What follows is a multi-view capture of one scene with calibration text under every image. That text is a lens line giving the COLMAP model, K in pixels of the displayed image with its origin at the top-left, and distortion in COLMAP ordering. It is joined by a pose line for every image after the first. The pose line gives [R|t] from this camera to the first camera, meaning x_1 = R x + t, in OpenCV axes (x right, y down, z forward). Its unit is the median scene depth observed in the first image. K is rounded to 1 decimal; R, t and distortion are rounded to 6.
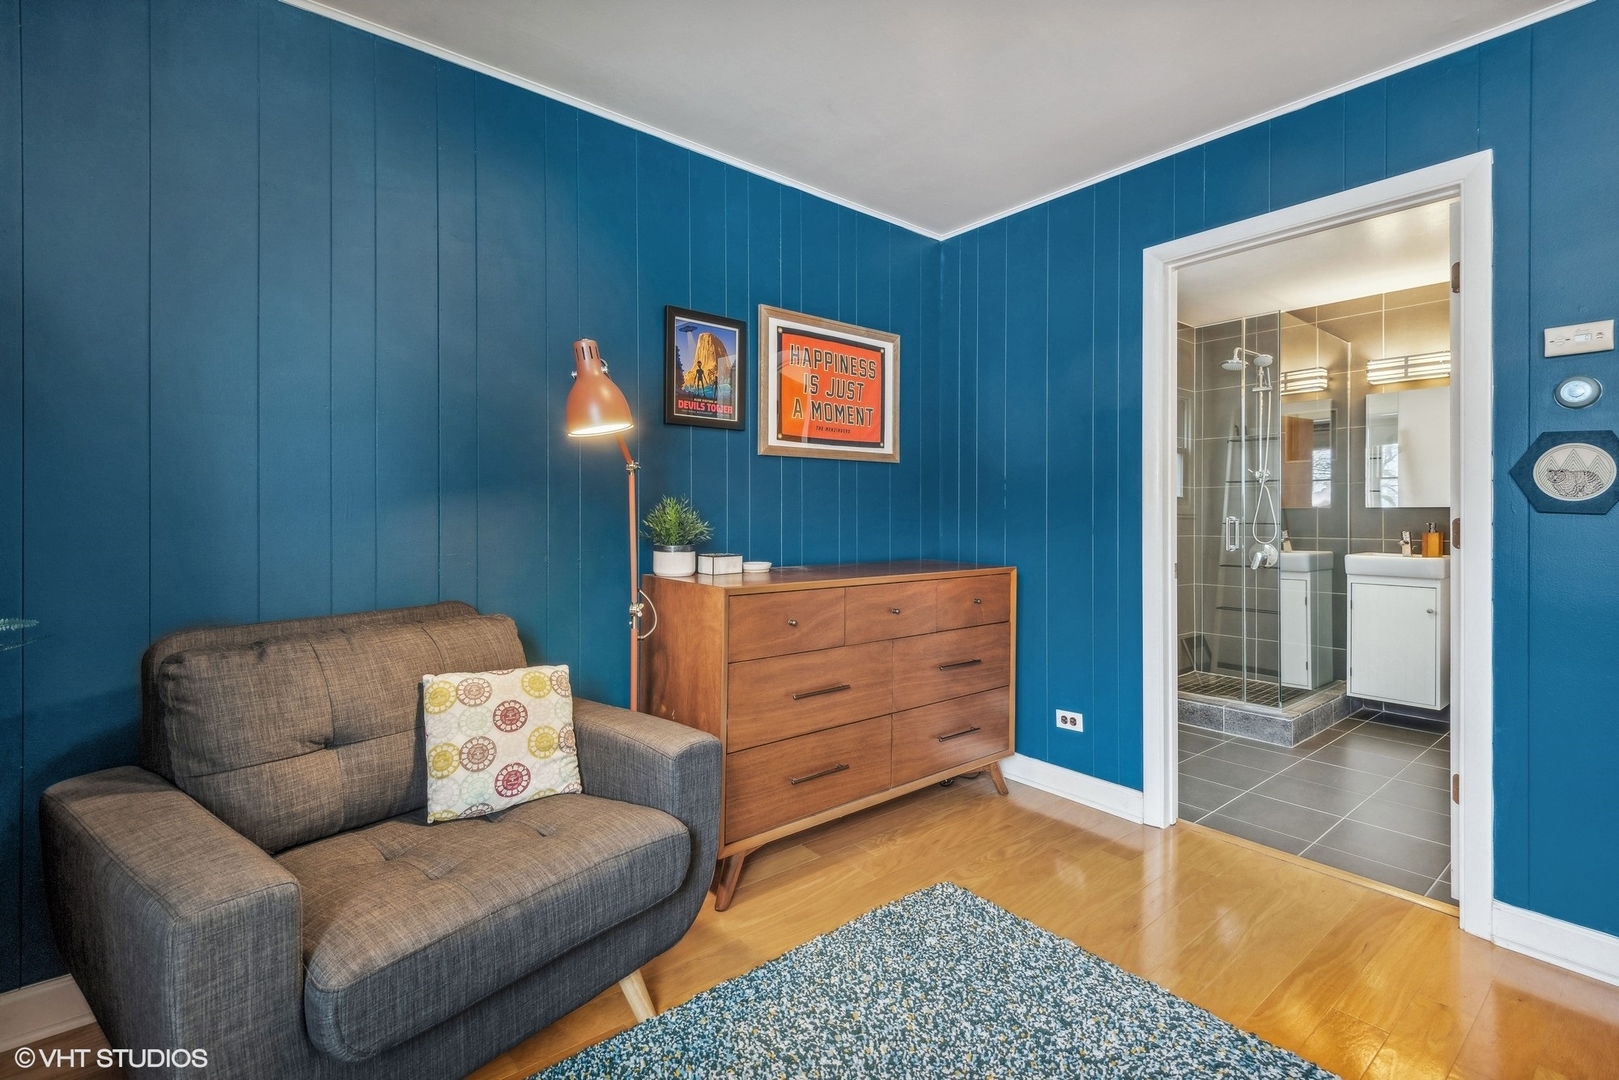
lens RADIAL K [[743.1, 0, 809.6], [0, 743.1, 511.6], [0, 0, 1]] dist [0.038838, -0.023740]
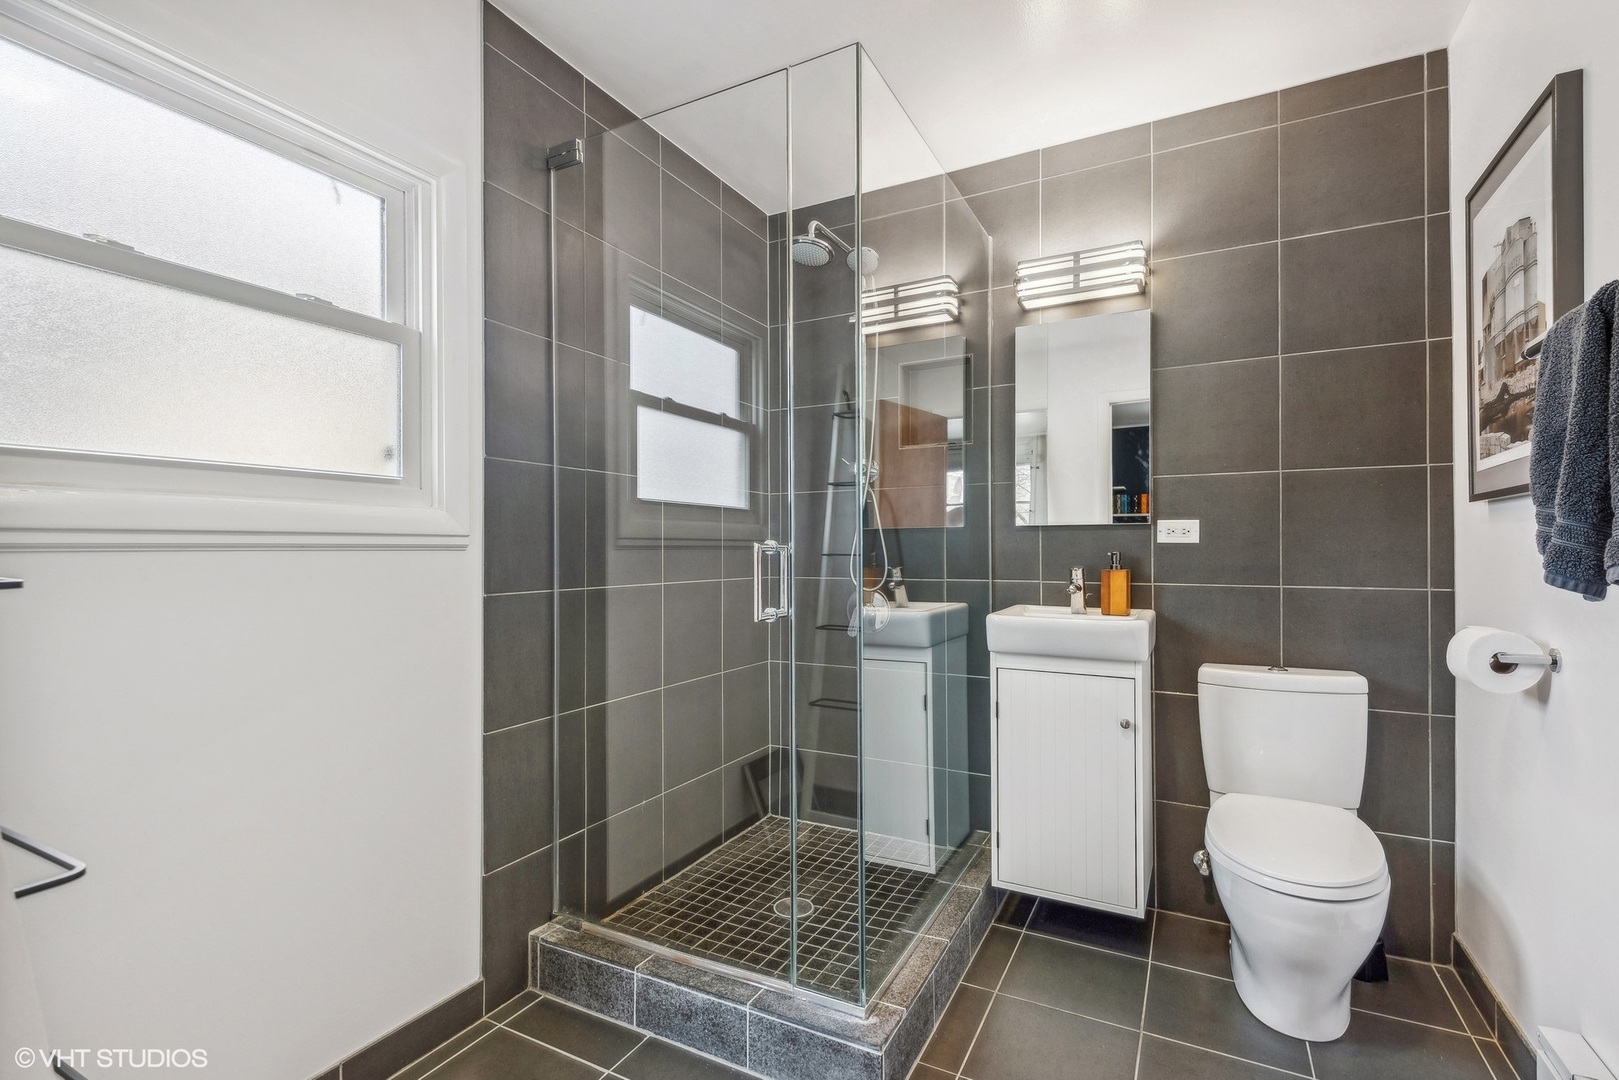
lens RADIAL K [[741.9, 0, 806.1], [0, 741.9, 522.8], [0, 0, 1]] dist [0.037877, -0.023119]
pose [[0.922562, 0.010823, 0.385696, 0.382570], [-0.001064, 0.999674, -0.025509, 0.007377], [-0.385847, 0.023123, 0.922273, 0.552739]]
